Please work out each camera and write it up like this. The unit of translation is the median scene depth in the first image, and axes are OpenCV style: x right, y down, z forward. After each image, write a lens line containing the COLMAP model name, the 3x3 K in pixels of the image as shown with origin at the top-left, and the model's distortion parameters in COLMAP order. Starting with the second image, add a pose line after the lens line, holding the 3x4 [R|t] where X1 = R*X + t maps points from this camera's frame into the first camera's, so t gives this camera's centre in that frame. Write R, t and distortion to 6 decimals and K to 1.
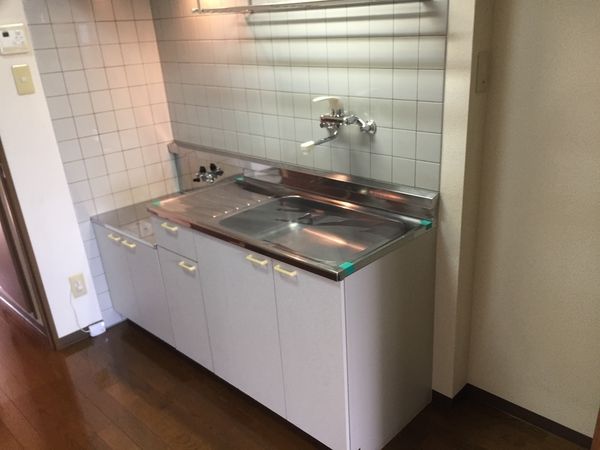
lens RADIAL K [[519.8, 0, 319.2], [0, 519.8, 253.7], [0, 0, 1]] dist [0.011185, 0.000789]
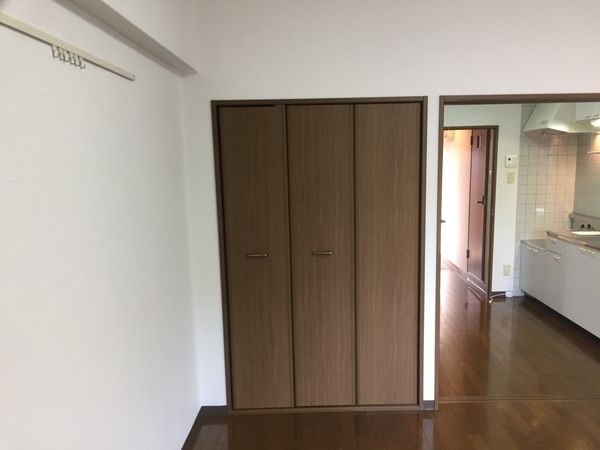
lens RADIAL K [[519.8, 0, 319.2], [0, 519.8, 253.7], [0, 0, 1]] dist [0.011185, 0.000789]
pose [[0.676407, 0.158583, -0.719253, 0.535637], [-0.311517, 0.946496, -0.084274, 0.413557], [0.667405, 0.281063, 0.689618, -0.992786]]
